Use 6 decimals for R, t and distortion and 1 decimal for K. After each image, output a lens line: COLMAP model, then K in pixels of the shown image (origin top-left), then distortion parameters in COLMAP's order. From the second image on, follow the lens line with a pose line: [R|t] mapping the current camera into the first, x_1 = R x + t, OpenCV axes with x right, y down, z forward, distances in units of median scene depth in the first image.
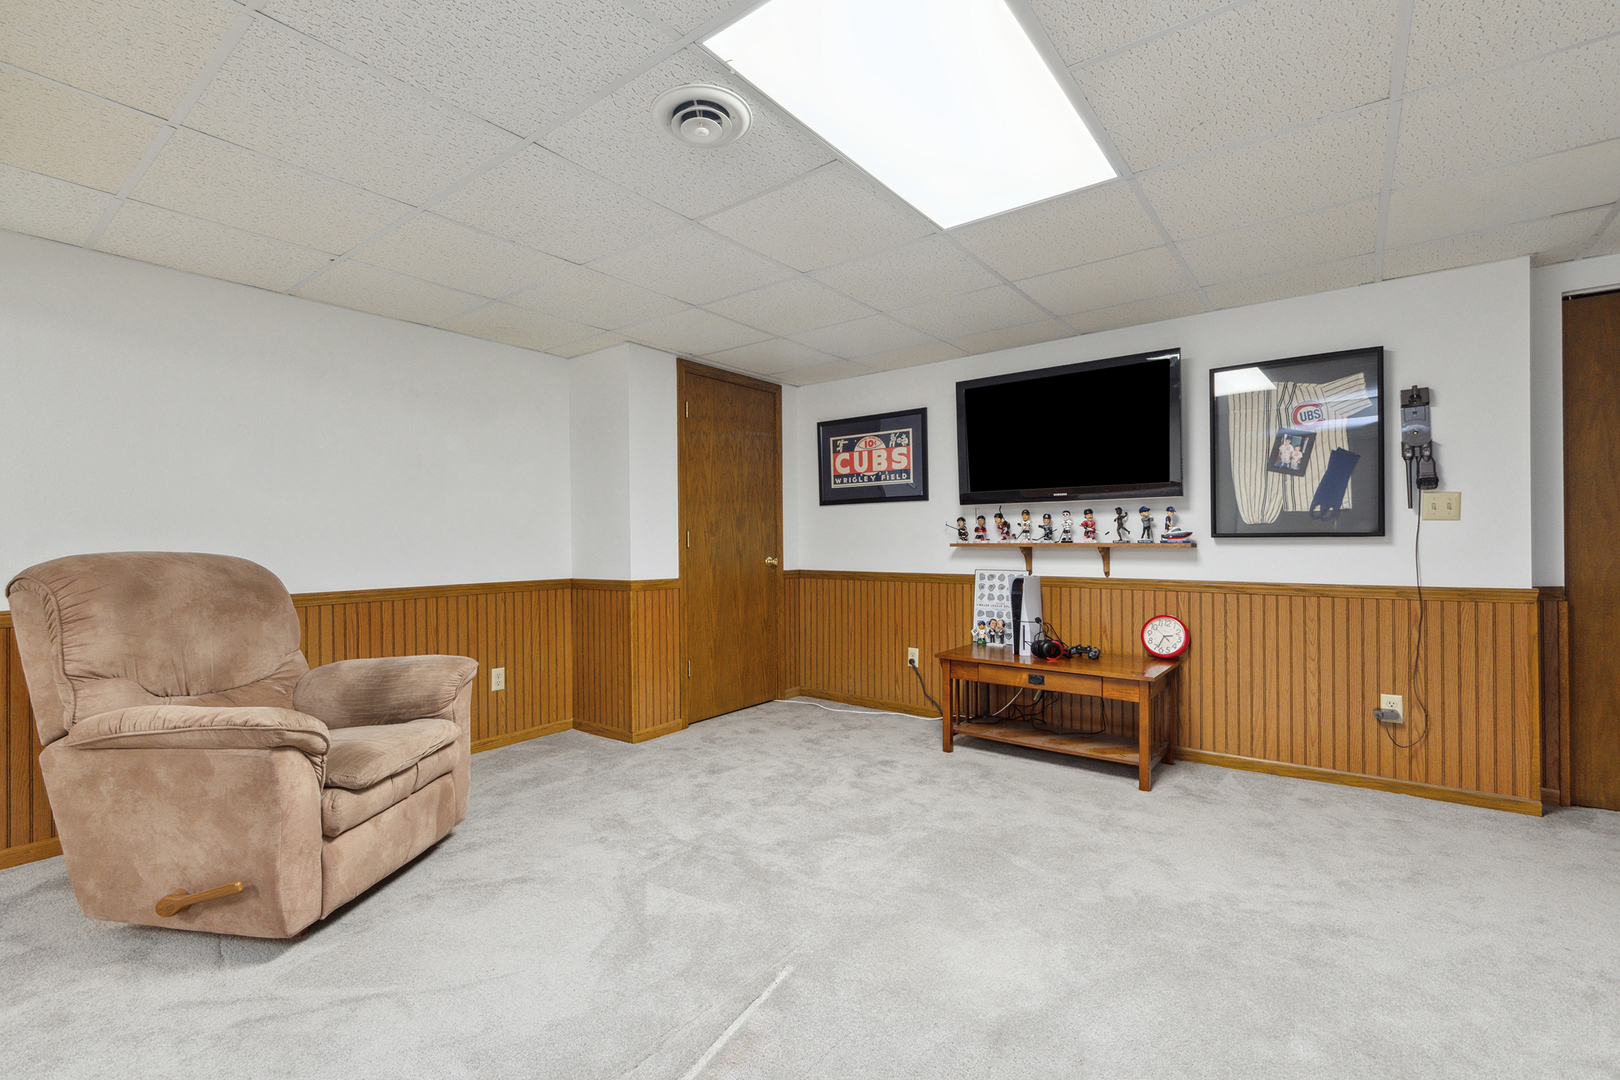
lens RADIAL K [[711.6, 0, 807.2], [0, 711.6, 540.3], [0, 0, 1]] dist [0.000983, -0.000100]
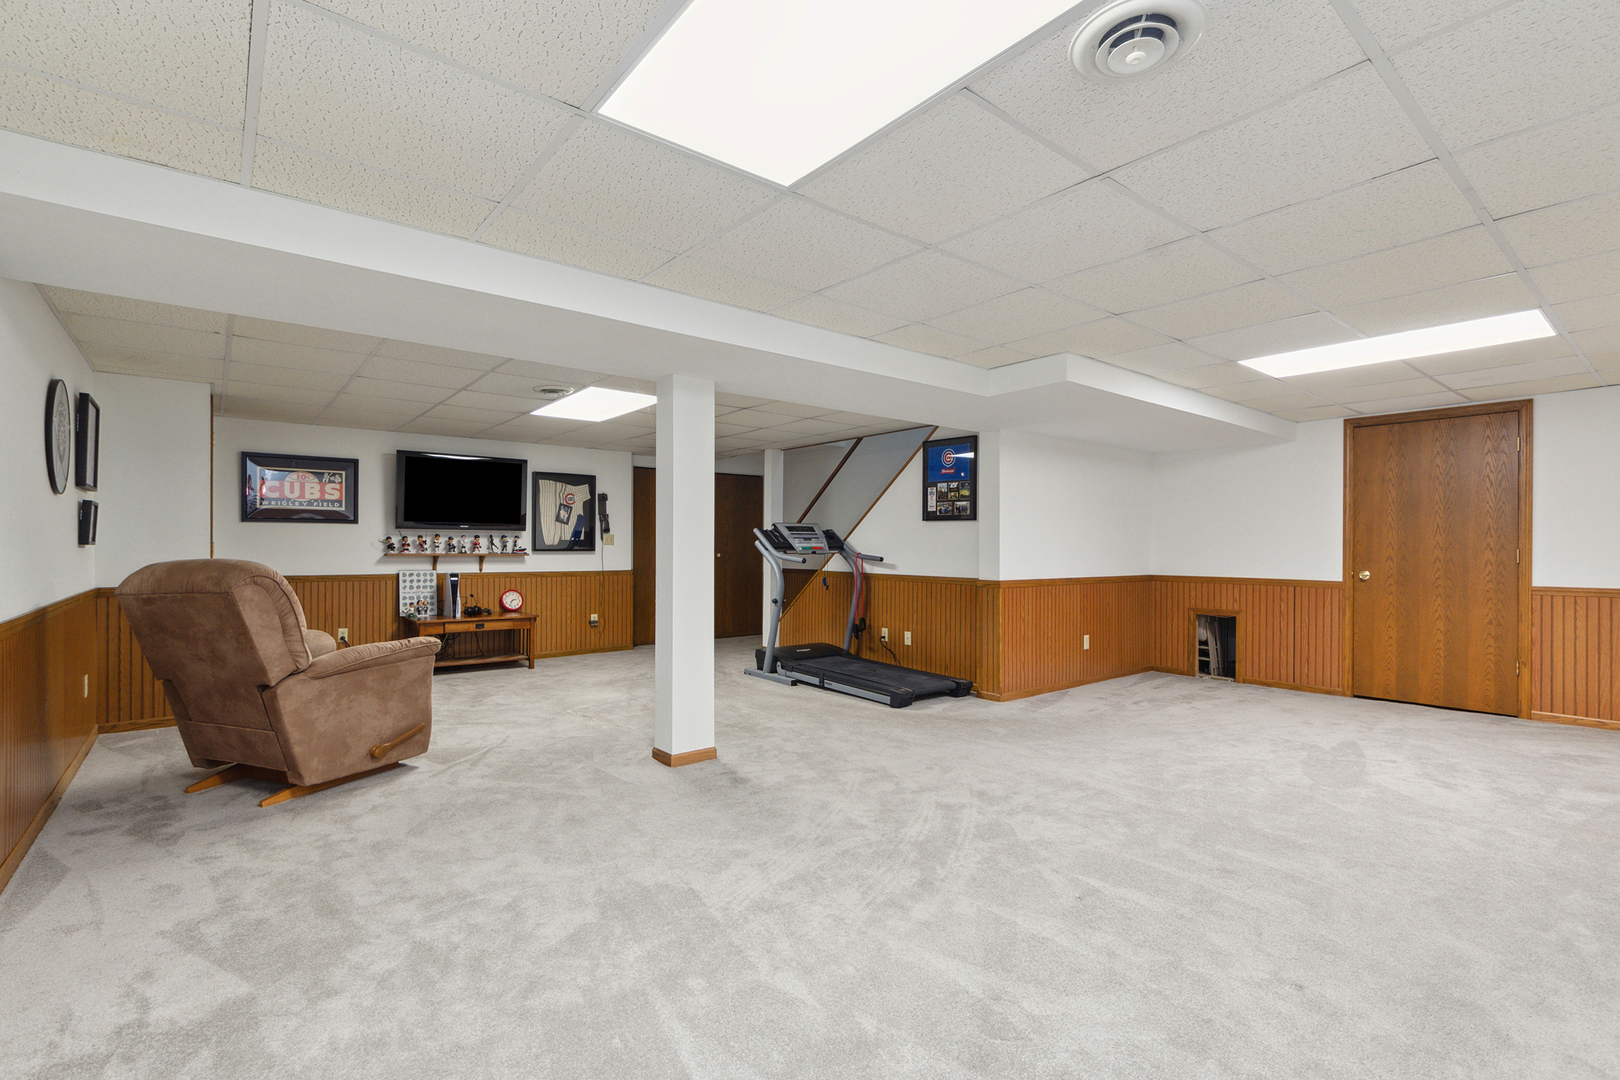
lens RADIAL K [[711.6, 0, 808.1], [0, 711.6, 546.0], [0, 0, 1]] dist [0.000983, -0.000100]
pose [[0.217025, 0.012060, 0.976092, -1.141856], [-0.004094, 0.999926, -0.011445, 0.002002], [-0.976157, -0.001512, 0.217058, -0.218235]]
